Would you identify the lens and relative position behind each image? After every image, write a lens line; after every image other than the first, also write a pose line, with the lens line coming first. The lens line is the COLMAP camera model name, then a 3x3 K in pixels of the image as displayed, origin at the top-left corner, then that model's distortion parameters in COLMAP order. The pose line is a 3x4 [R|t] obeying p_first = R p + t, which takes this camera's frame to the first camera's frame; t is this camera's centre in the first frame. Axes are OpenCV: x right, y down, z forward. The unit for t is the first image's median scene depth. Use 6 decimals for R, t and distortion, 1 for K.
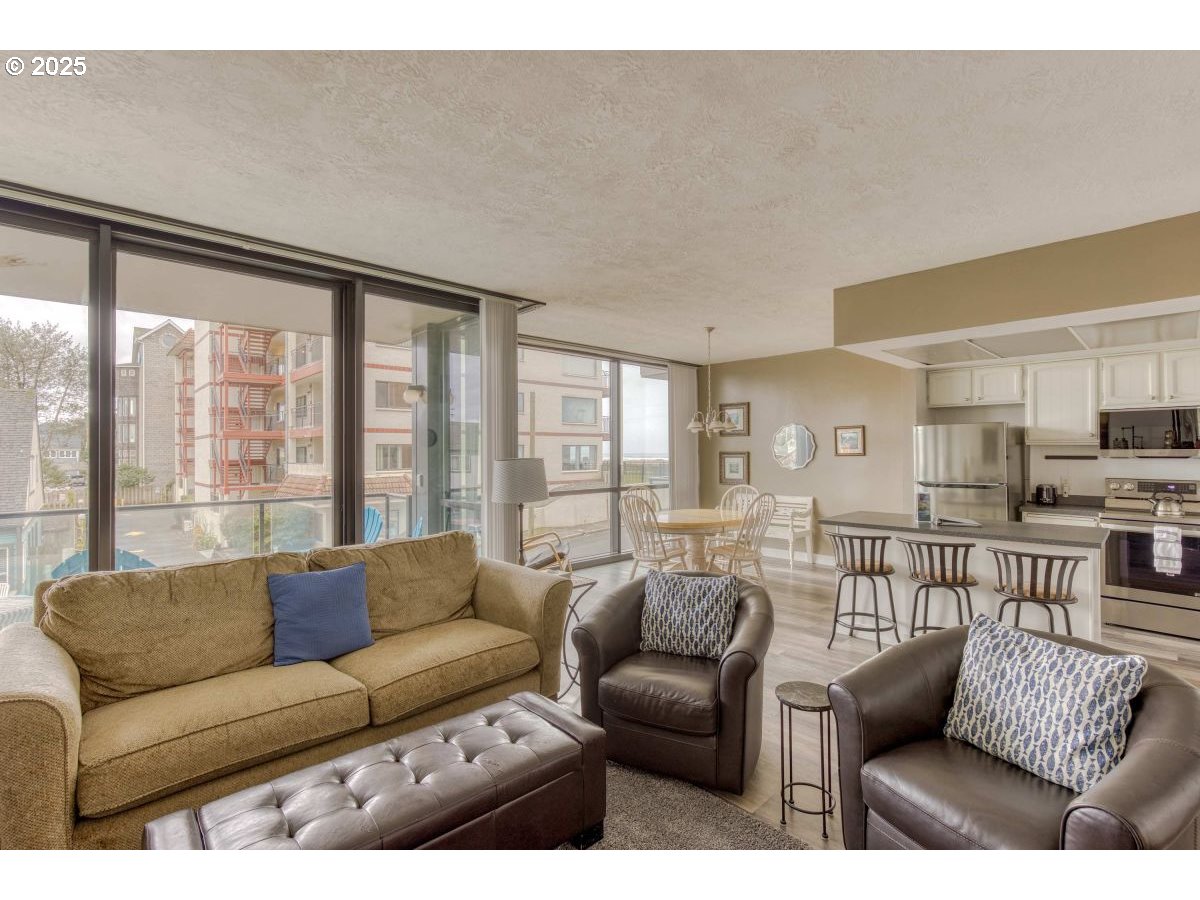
lens RADIAL K [[575.5, 0, 560.6], [0, 575.5, 443.8], [0, 0, 1]] dist [-0.006828, 0.003123]
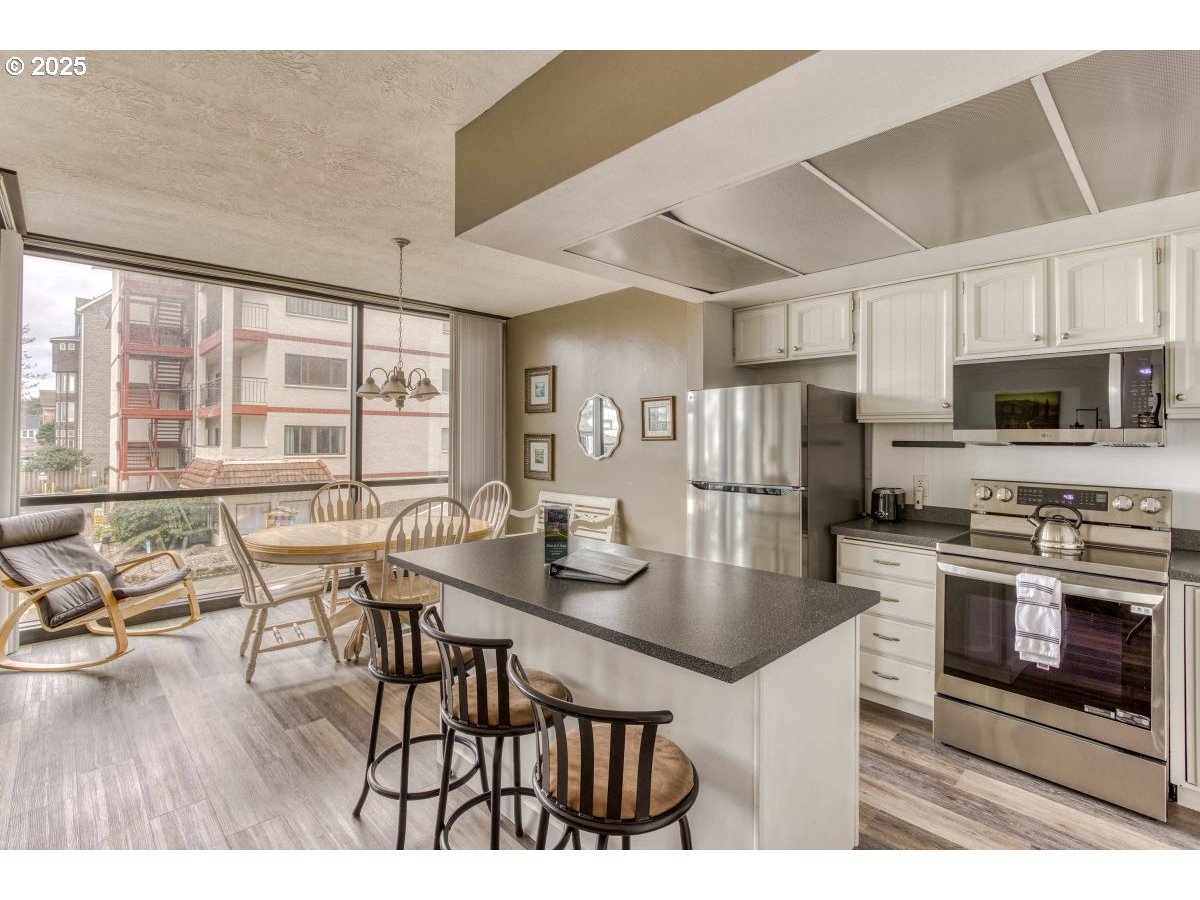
lens RADIAL K [[575.5, 0, 594.8], [0, 575.5, 431.6], [0, 0, 1]] dist [-0.006828, 0.003123]
pose [[0.999942, 0.009229, 0.005558, 0.523366], [-0.009243, 0.999954, 0.002612, 0.012105], [-0.005534, -0.002664, 0.999981, 0.385059]]
